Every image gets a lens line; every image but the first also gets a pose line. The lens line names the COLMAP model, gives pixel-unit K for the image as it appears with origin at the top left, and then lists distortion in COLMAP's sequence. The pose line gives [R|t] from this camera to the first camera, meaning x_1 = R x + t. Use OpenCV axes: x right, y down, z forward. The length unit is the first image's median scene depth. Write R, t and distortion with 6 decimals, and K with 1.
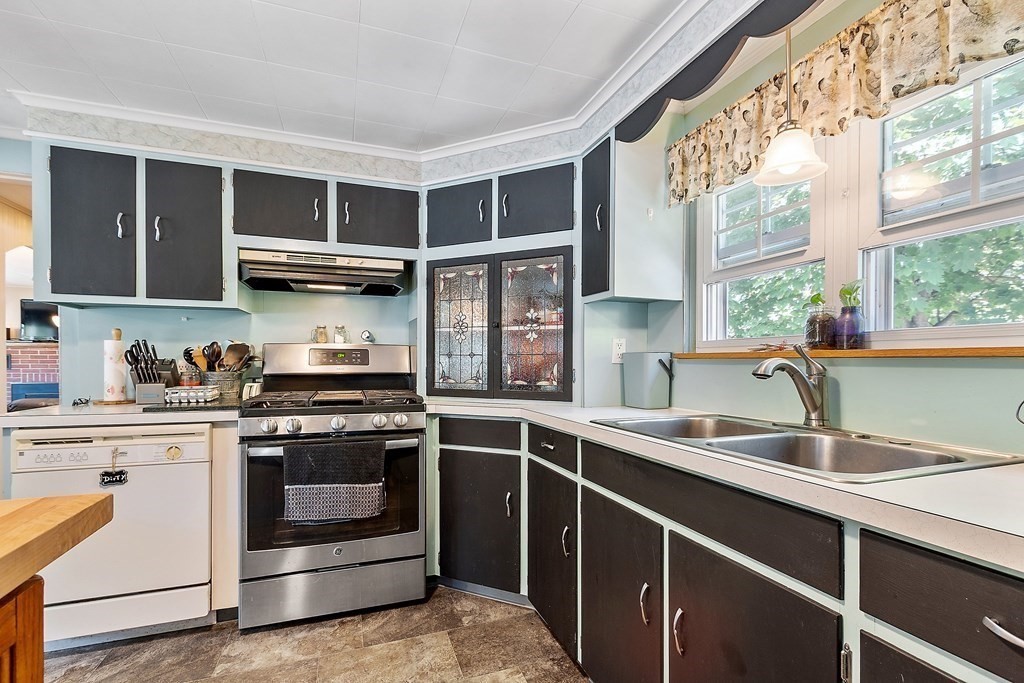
lens RADIAL K [[452.6, 0, 509.2], [0, 452.6, 364.6], [0, 0, 1]] dist [0.000170, 0.000362]
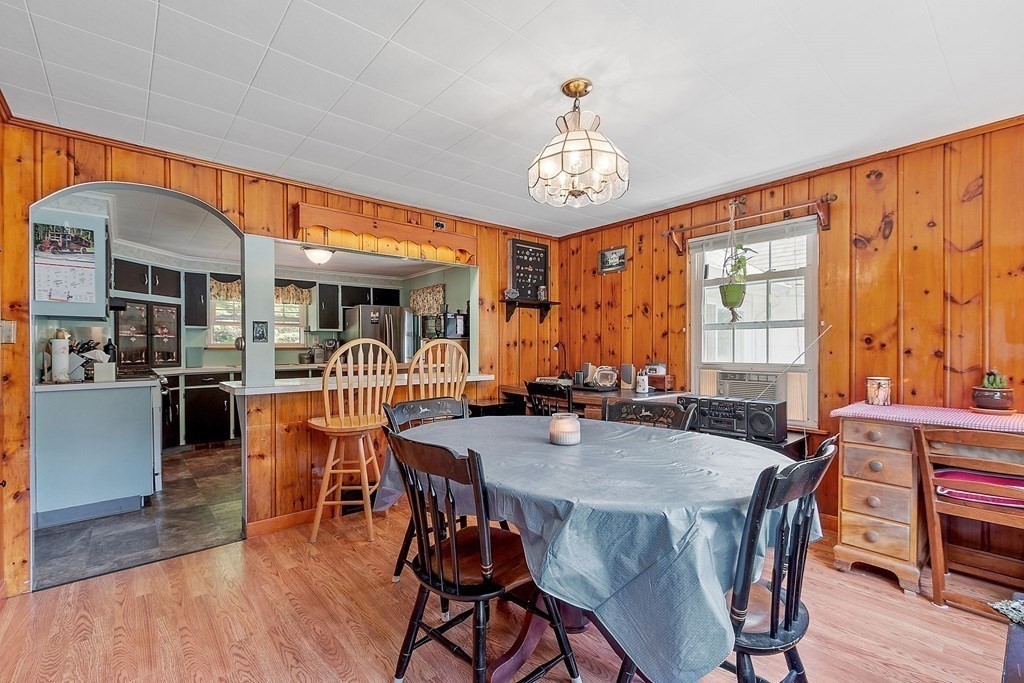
lens RADIAL K [[451.3, 0, 510.3], [0, 451.3, 346.3], [0, 0, 1]] dist [-0.000463, -0.000161]
pose [[-0.359023, 0.000014, 0.933329, -2.924132], [0.010827, 0.999933, 0.004150, -0.022414], [-0.933266, 0.011595, -0.359000, 0.196467]]
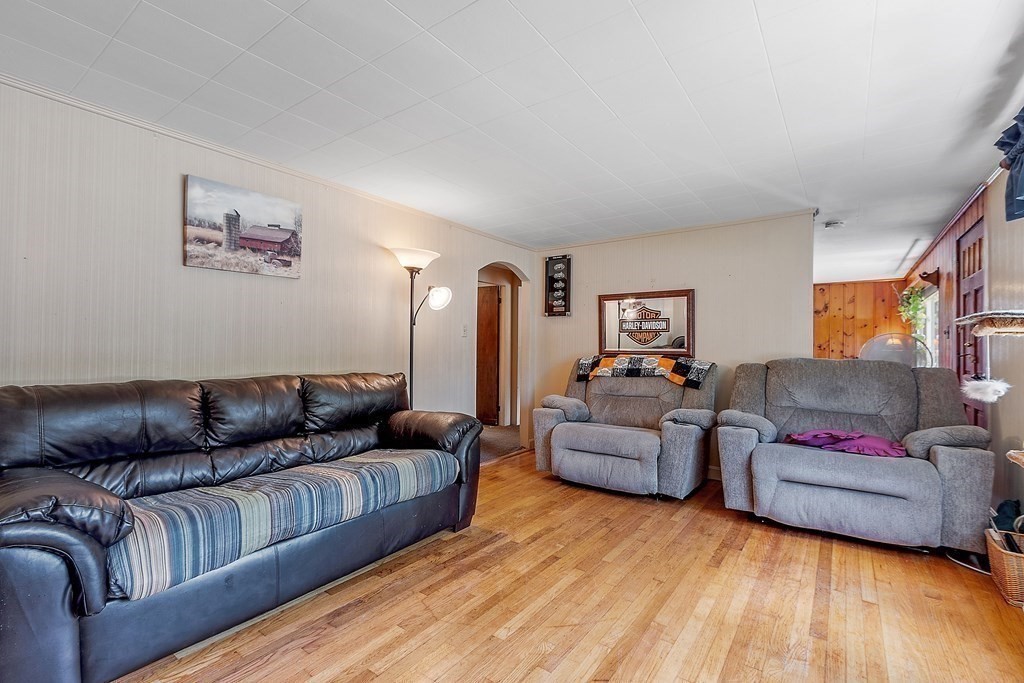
lens RADIAL K [[460.1, 0, 504.3], [0, 460.1, 338.6], [0, 0, 1]] dist [-0.000012, 0.000106]
pose [[-0.551977, 0.001521, 0.833858, -3.832468], [-0.003823, 0.999983, -0.004354, -0.064385], [-0.833850, -0.005591, -0.551962, 3.091734]]
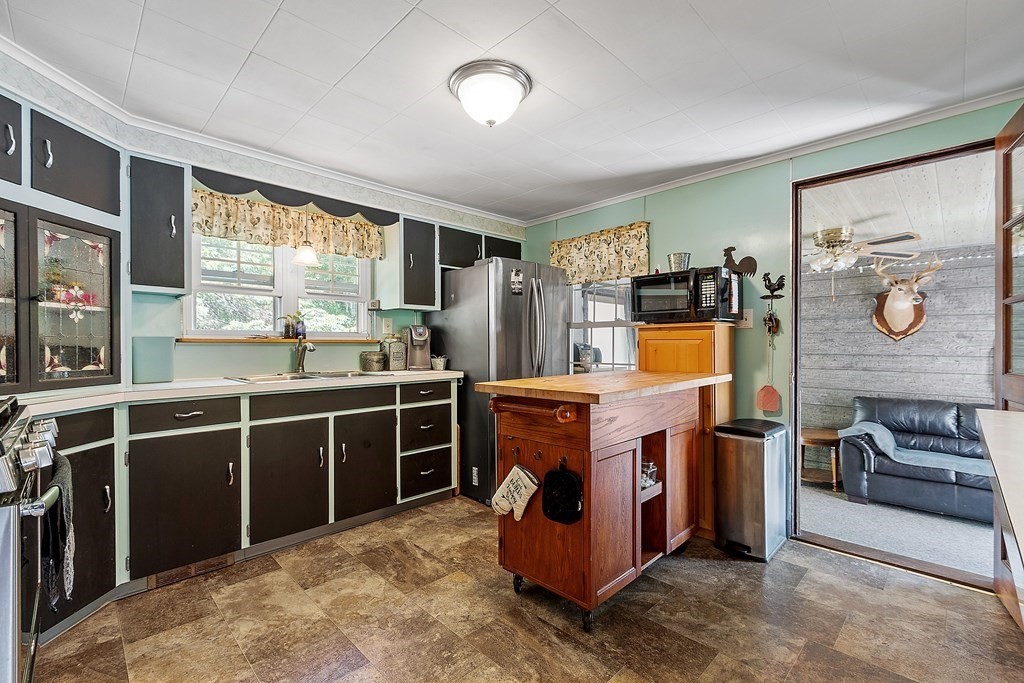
lens RADIAL K [[451.3, 0, 510.3], [0, 451.3, 346.3], [0, 0, 1]] dist [-0.000463, -0.000161]
pose [[-0.418189, -0.005124, 0.908346, -1.194178], [0.006556, 0.999941, 0.008659, -0.005990], [-0.908336, 0.009576, -0.418131, 0.636267]]
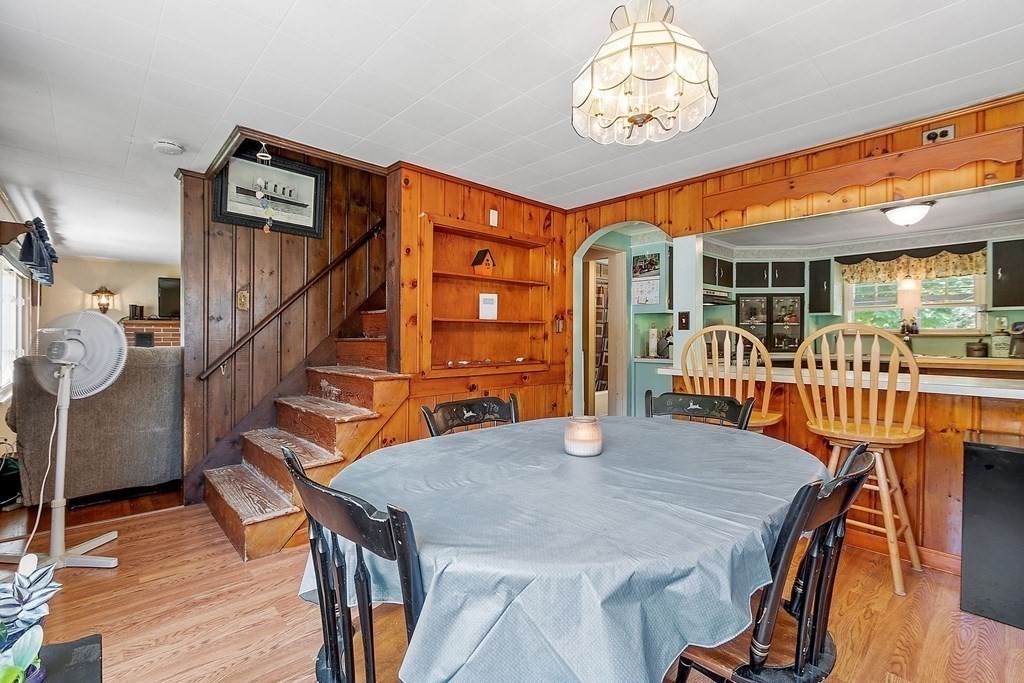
lens RADIAL K [[460.1, 0, 504.3], [0, 460.1, 338.6], [0, 0, 1]] dist [-0.000012, 0.000106]
pose [[0.923371, -0.005834, 0.383864, -2.557833], [0.006321, 0.999980, -0.000009, -0.010567], [-0.383856, 0.002435, 0.923390, -0.819569]]
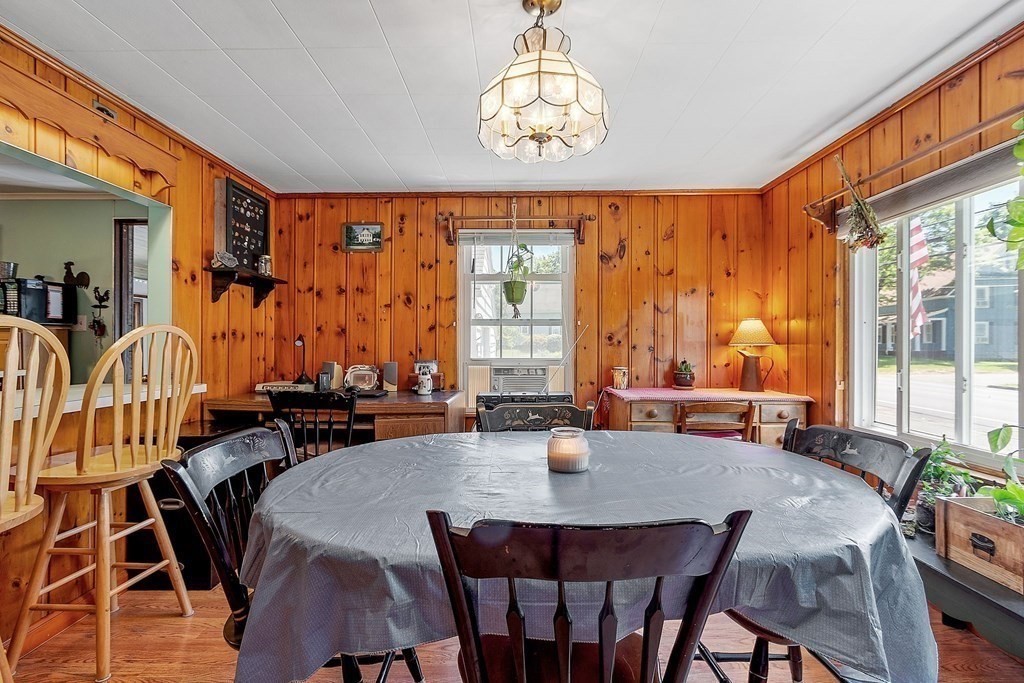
lens RADIAL K [[451.3, 0, 510.3], [0, 451.3, 346.3], [0, 0, 1]] dist [-0.000463, -0.000161]
pose [[-0.935983, -0.008373, 0.351946, -2.312439], [-0.003079, 0.999874, 0.015599, -0.017430], [-0.352032, 0.013517, -0.935891, 0.416203]]
